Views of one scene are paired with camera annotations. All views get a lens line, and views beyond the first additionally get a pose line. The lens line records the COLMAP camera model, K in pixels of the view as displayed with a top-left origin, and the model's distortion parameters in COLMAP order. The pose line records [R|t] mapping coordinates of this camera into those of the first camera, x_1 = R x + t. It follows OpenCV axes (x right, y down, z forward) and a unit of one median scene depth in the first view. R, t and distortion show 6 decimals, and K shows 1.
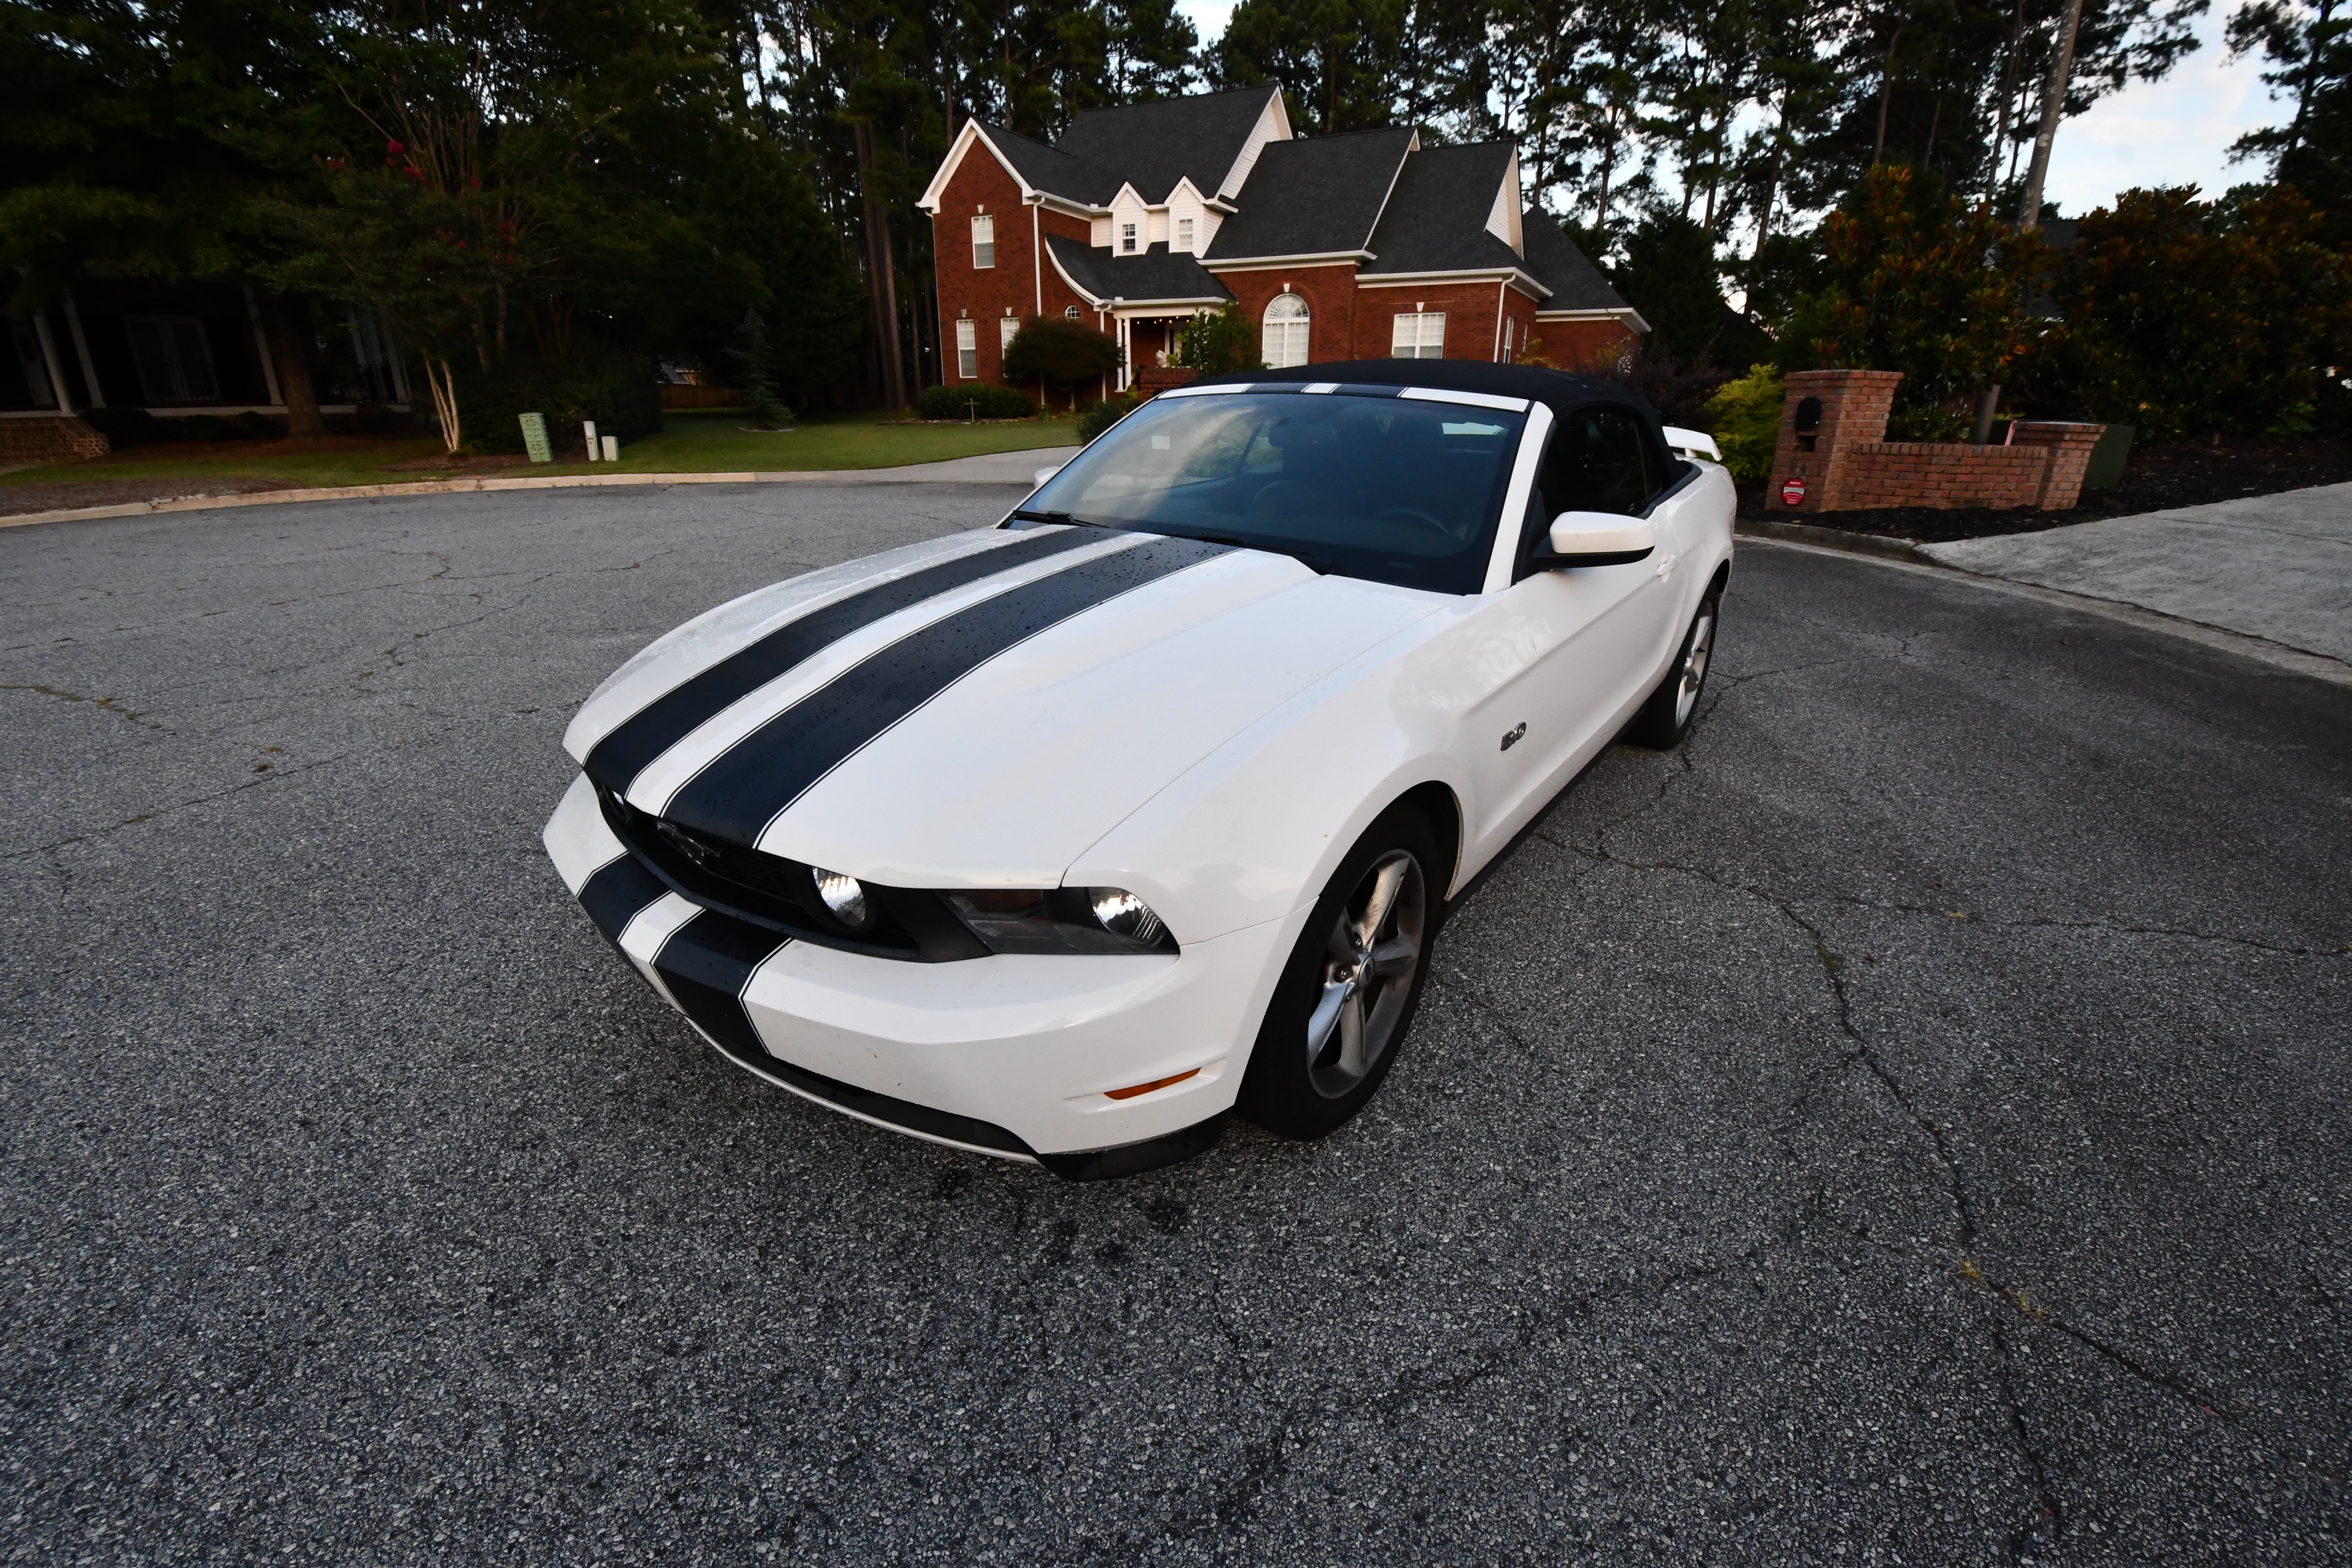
lens RADIAL K [[1044.5, 0, 1171.0], [0, 1044.5, 788.1], [0, 0, 1]] dist [0.001156, -0.014695]
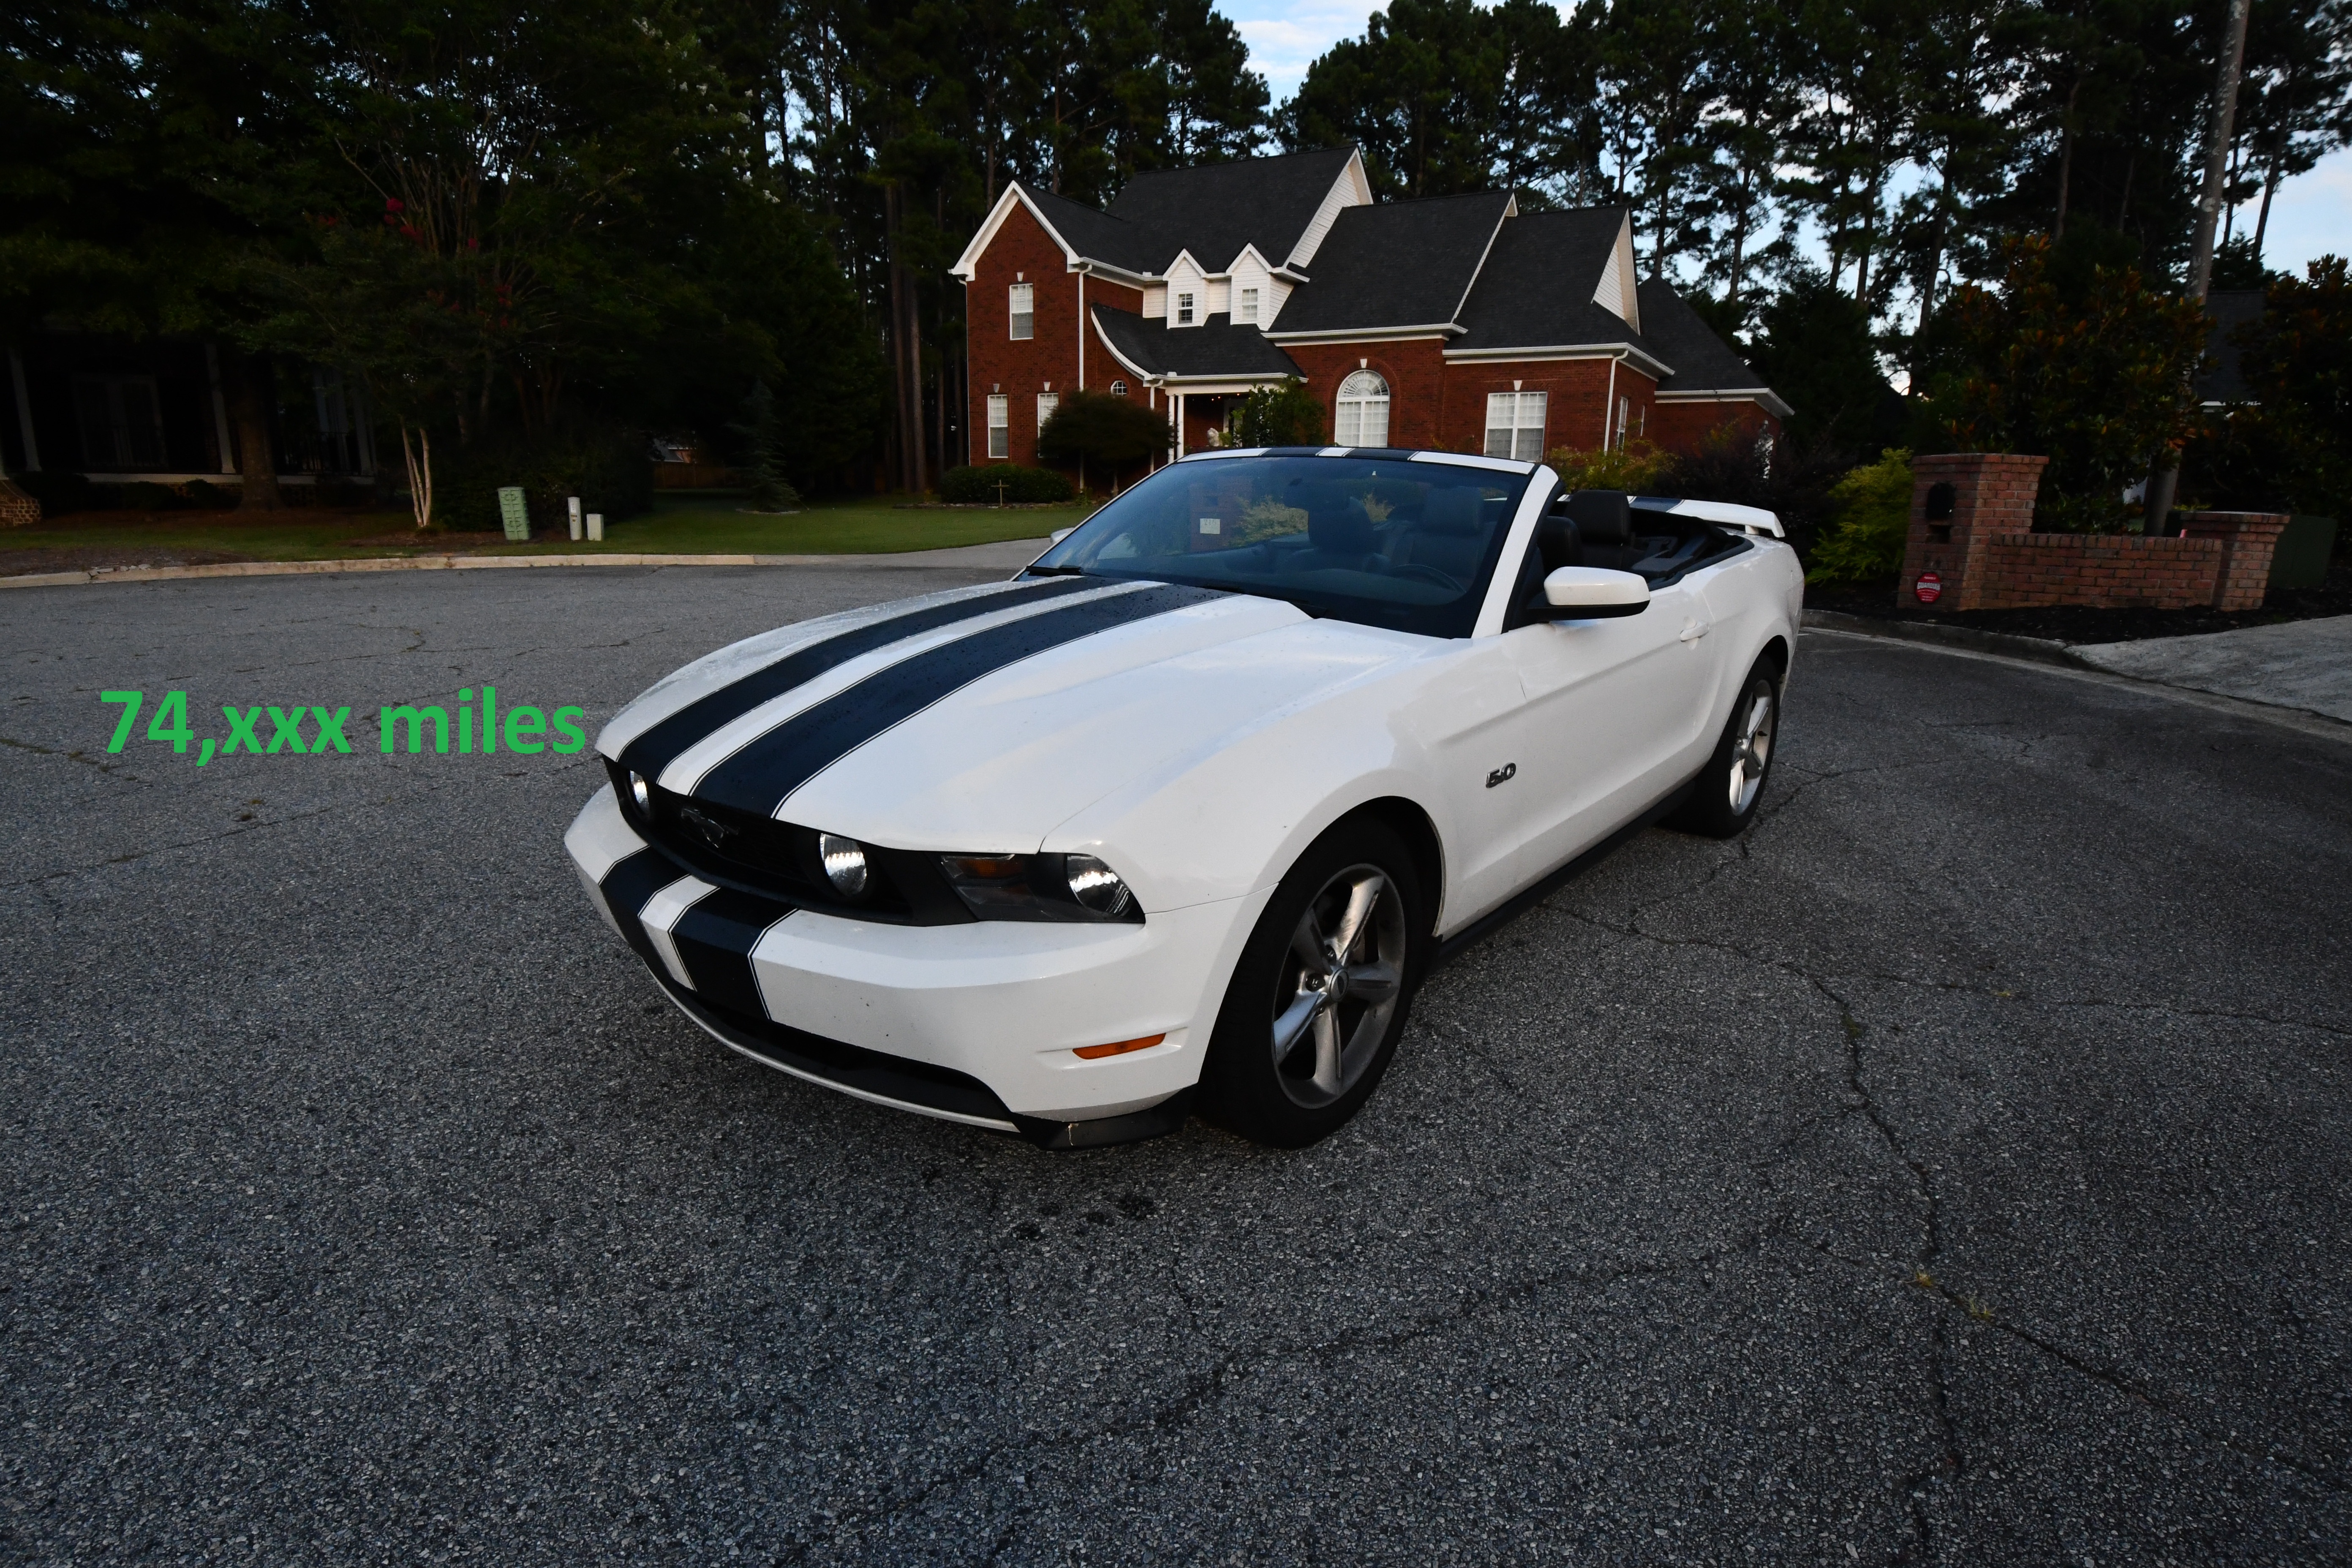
lens RADIAL K [[1272.9, 0, 1174.2], [0, 1272.9, 786.3], [0, 0, 1]] dist [0.013408, -0.021912]
pose [[0.998834, 0.022354, -0.042795, 0.052094], [-0.027578, 0.991689, -0.125664, 0.102066], [0.039630, 0.126698, 0.991149, -0.196988]]
